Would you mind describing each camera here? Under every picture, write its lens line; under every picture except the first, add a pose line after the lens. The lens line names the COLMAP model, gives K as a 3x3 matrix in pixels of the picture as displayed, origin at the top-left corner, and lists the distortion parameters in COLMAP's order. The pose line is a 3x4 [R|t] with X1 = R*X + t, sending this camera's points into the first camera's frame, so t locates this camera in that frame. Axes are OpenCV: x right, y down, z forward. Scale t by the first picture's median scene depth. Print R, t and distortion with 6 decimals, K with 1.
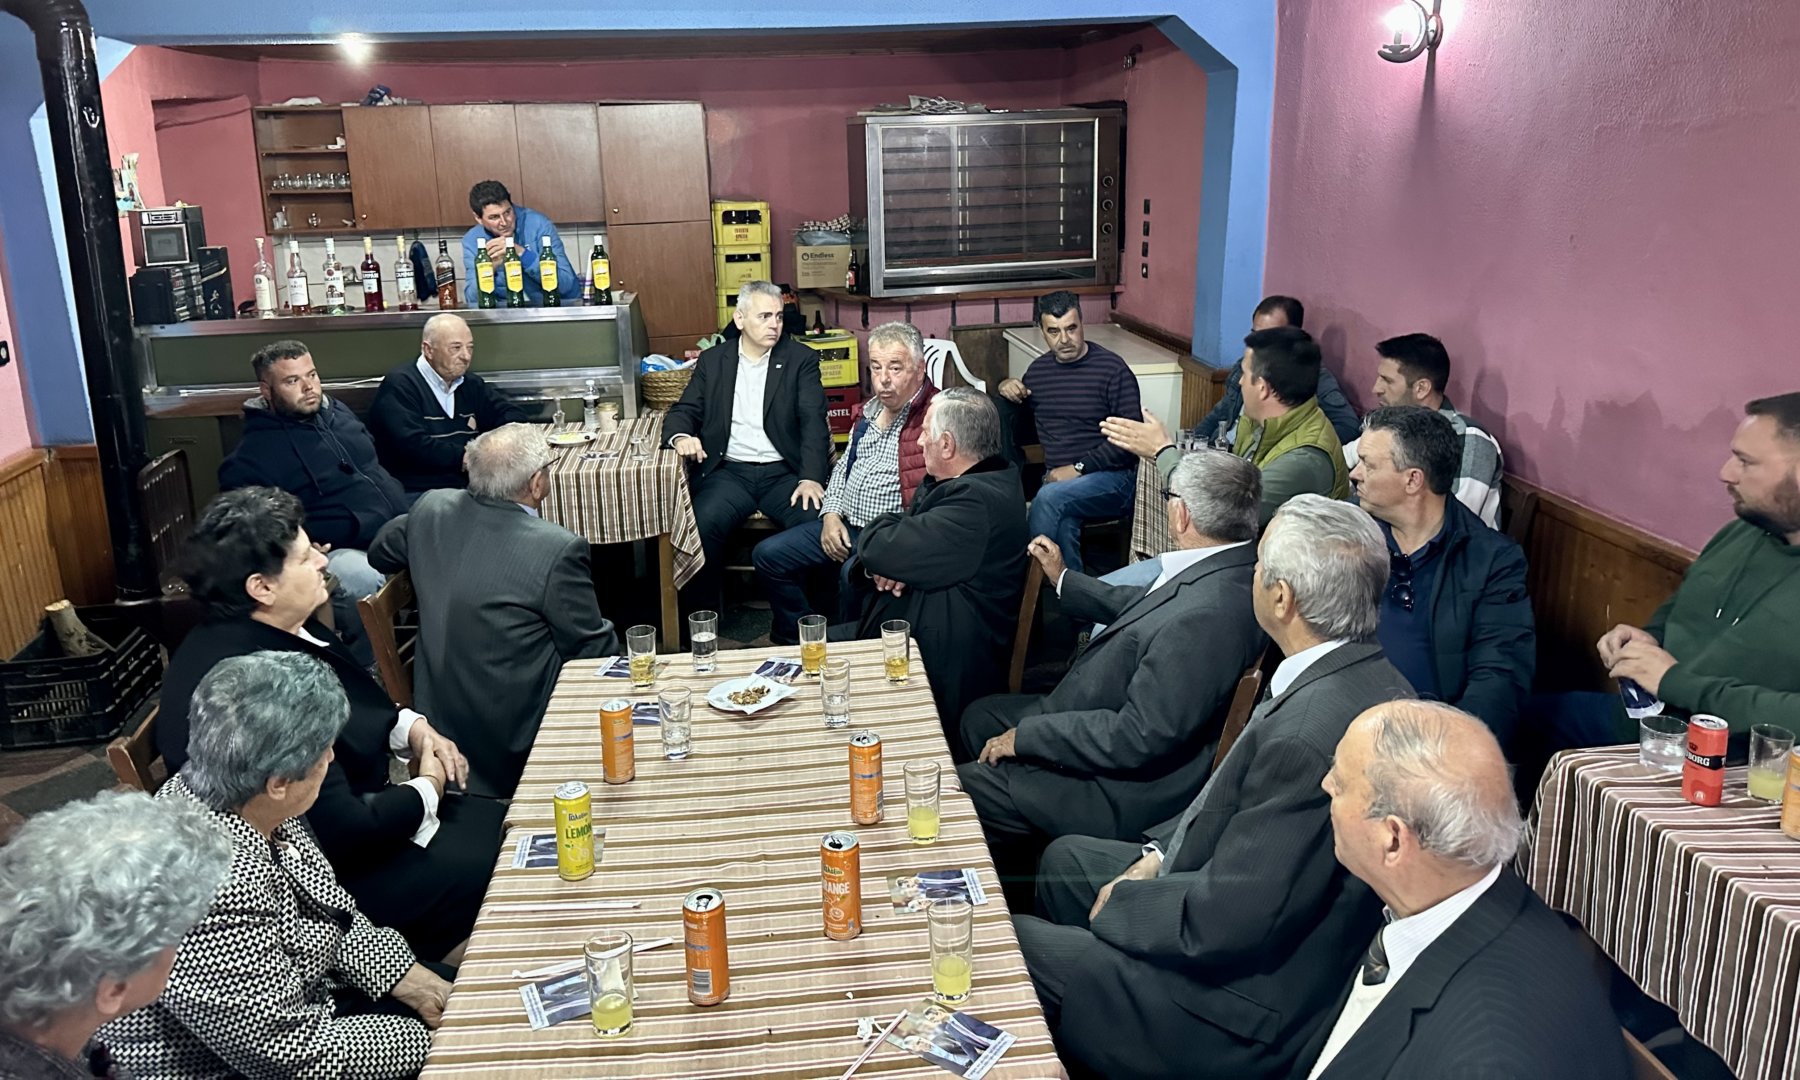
lens RADIAL K [[1297.0, 0, 896.4], [0, 1297.0, 400.8], [0, 0, 1]] dist [0.049262, -0.001439]
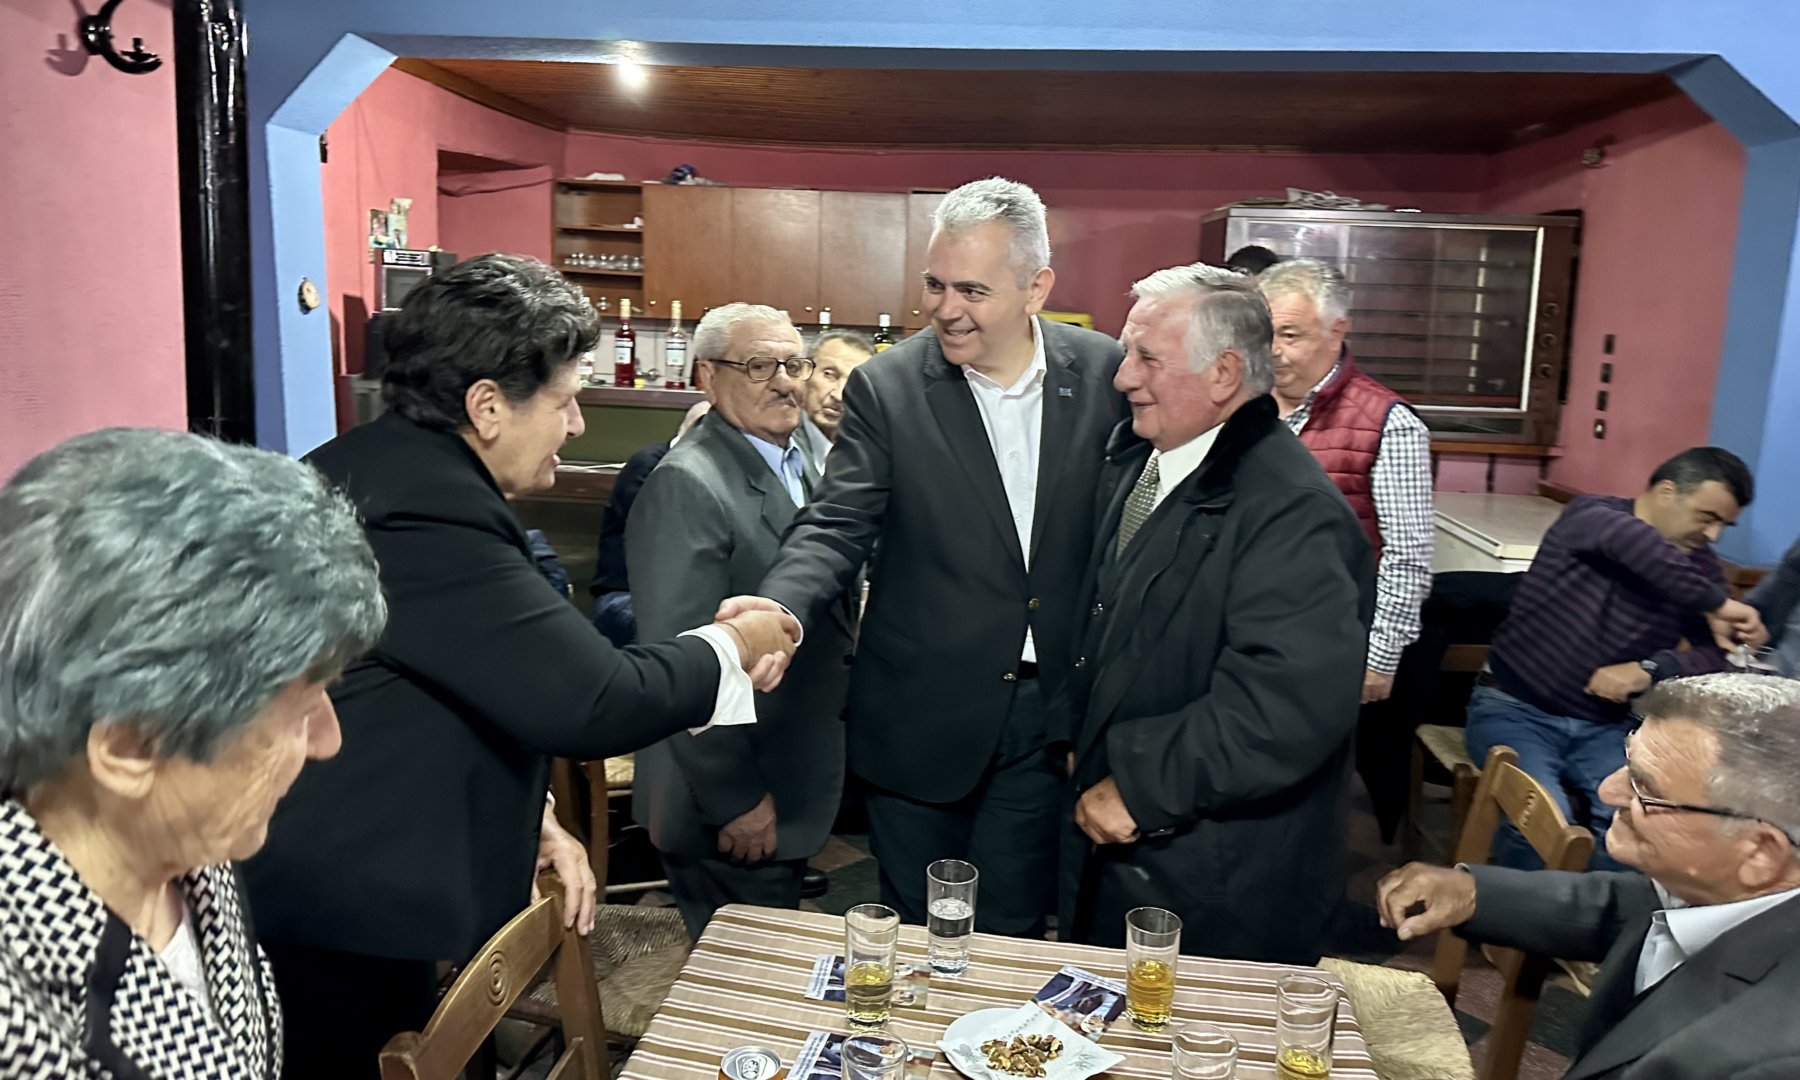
lens RADIAL K [[1252.5, 0, 896.2], [0, 1252.5, 444.1], [0, 0, 1]] dist [0.106590, -0.155504]
pose [[0.968821, 0.088496, -0.231420, -0.036095], [-0.111036, 0.990068, -0.086235, 0.019885], [0.221490, 0.109242, 0.969024, 0.258286]]
